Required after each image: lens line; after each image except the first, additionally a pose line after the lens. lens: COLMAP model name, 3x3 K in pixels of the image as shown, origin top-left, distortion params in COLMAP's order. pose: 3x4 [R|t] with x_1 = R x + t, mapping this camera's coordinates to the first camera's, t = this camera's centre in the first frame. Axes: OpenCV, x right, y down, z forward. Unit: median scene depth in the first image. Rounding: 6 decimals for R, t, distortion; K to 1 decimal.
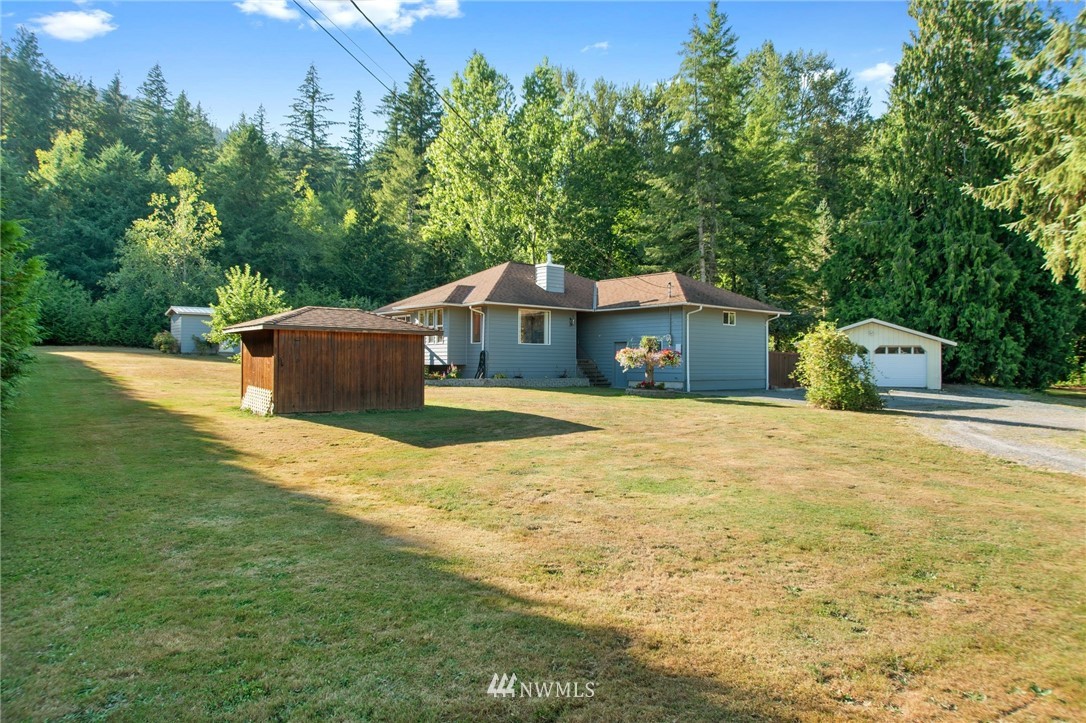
lens RADIAL K [[708.2, 0, 545.4], [0, 708.2, 346.7], [0, 0, 1]] dist [-0.006649, 0.000446]
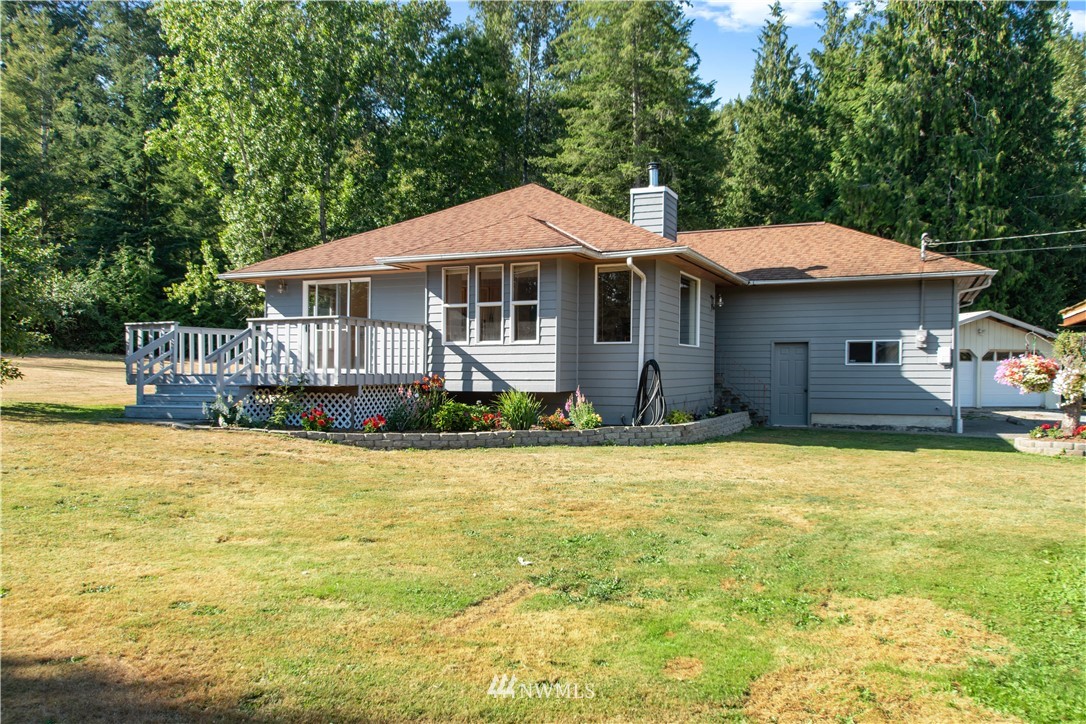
lens RADIAL K [[865.1, 0, 561.8], [0, 865.1, 364.8], [0, 0, 1]] dist [-0.029812, 0.056639]
pose [[0.900792, 0.001876, 0.434247, -0.139443], [-0.004033, 0.999984, 0.004045, 0.003413], [-0.434232, -0.005395, 0.900785, 0.204490]]
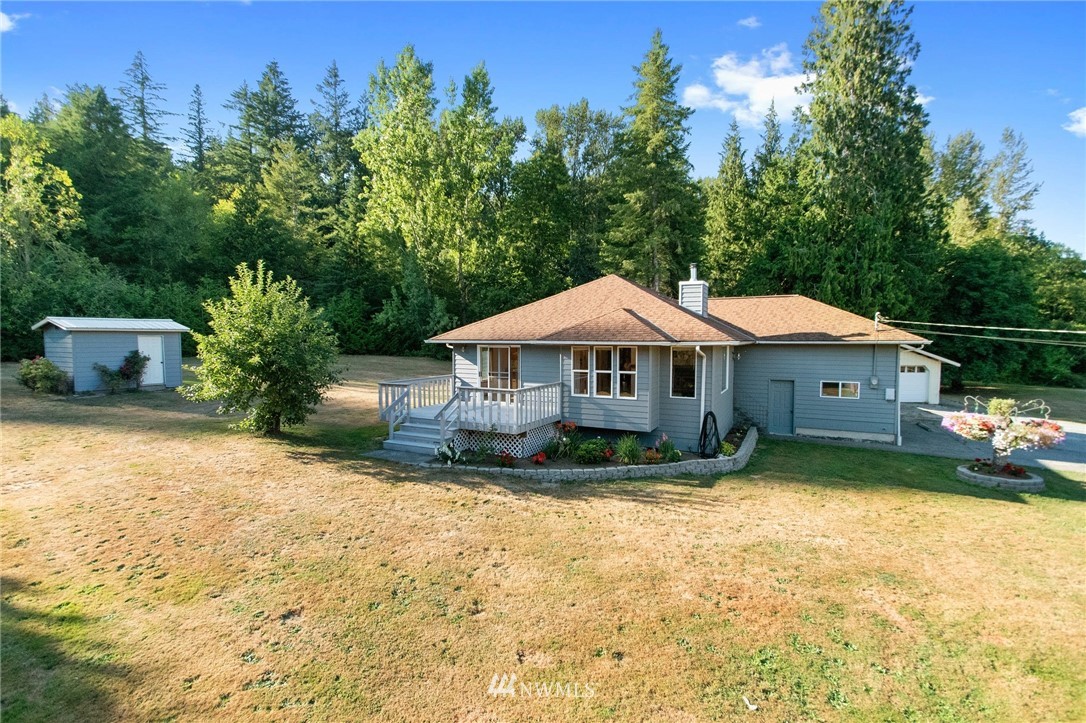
lens RADIAL K [[504.6, 0, 543.0], [0, 504.6, 361.5], [0, 0, 1]] dist [-0.000604, -0.001367]
pose [[0.929786, -0.019423, 0.367587, -0.156541], [-0.006074, 0.997661, 0.068081, -0.027817], [-0.368049, -0.065533, 0.927494, 0.231623]]
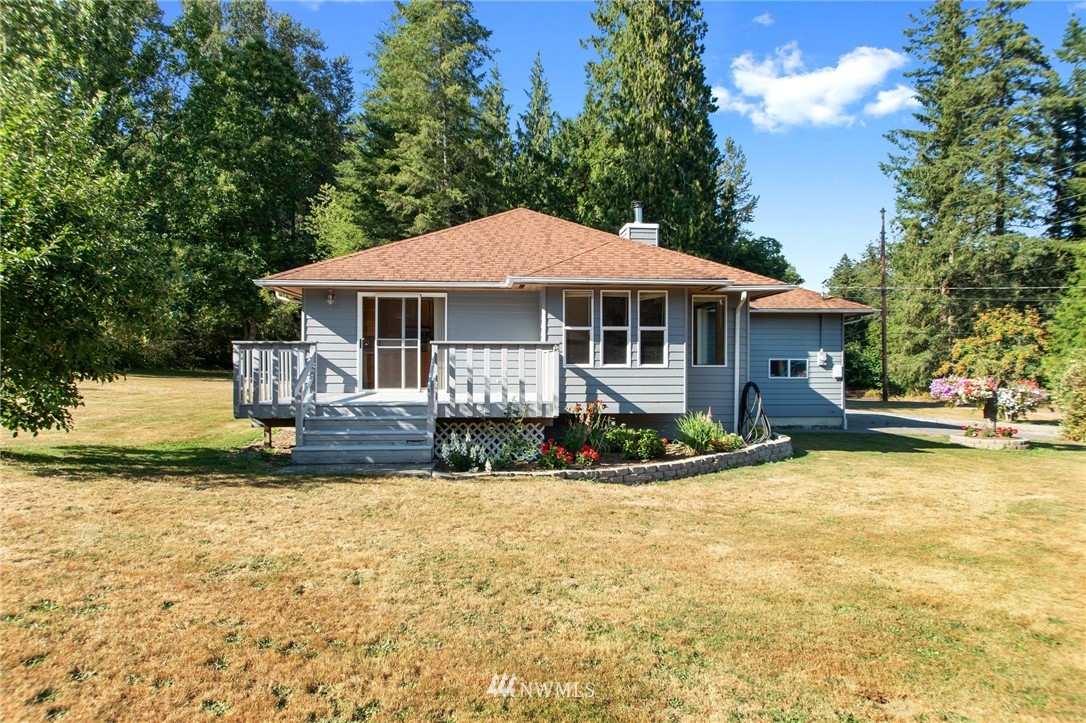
lens RADIAL K [[708.2, 0, 545.4], [0, 708.2, 346.7], [0, 0, 1]] dist [-0.006649, 0.000446]
pose [[0.599680, 0.018051, 0.800036, -0.217532], [-0.012392, 0.999835, -0.013271, -0.003349], [-0.800144, -0.001956, 0.599805, 0.310209]]
